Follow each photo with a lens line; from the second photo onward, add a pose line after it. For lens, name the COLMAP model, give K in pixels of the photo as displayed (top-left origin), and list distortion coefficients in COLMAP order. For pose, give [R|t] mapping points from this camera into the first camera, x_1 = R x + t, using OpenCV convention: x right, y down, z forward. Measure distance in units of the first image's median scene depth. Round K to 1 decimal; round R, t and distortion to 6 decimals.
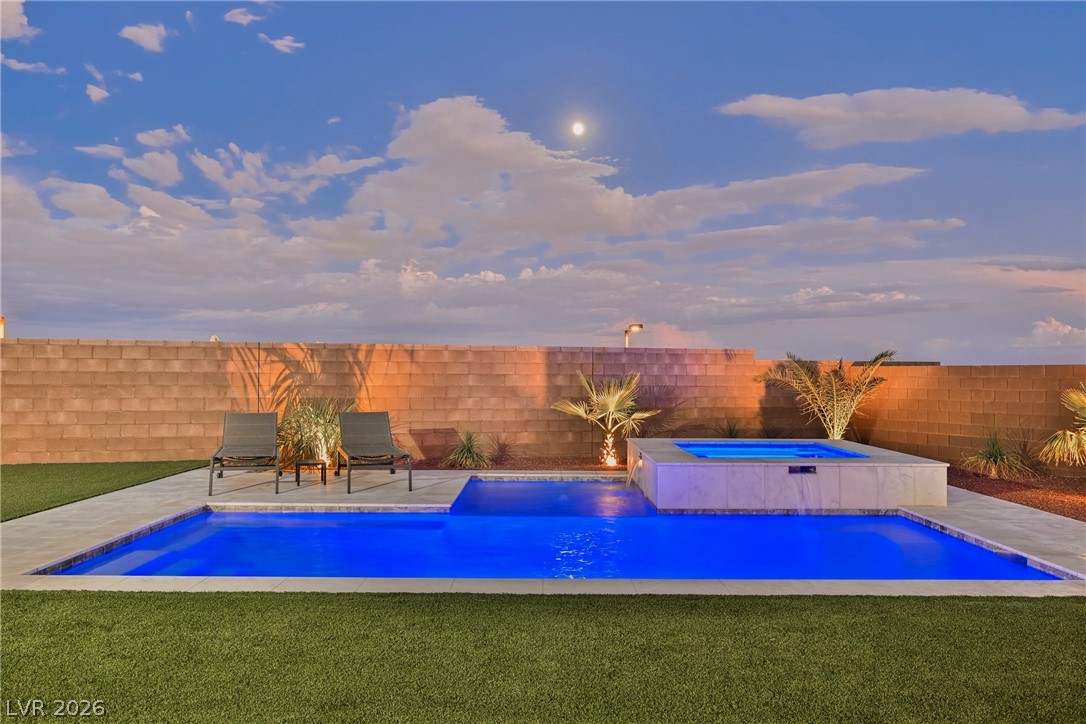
lens RADIAL K [[785.7, 0, 543.0], [0, 785.7, 362.0], [0, 0, 1]] dist [-0.002718, -0.000674]
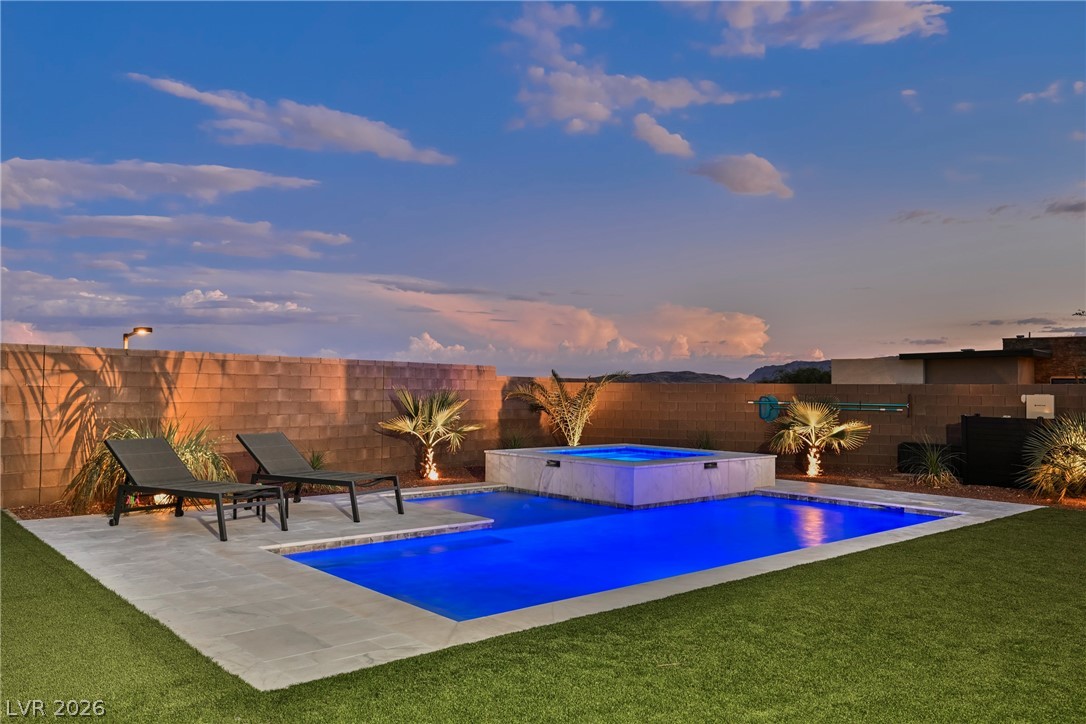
lens RADIAL K [[834.7, 0, 543.0], [0, 834.7, 362.0], [0, 0, 1]] dist [-0.001648, 0.000878]
pose [[0.758734, 0.023502, 0.650977, -0.506330], [-0.015617, 0.999718, -0.017891, -0.002402], [-0.651214, 0.003408, 0.758887, 0.091841]]
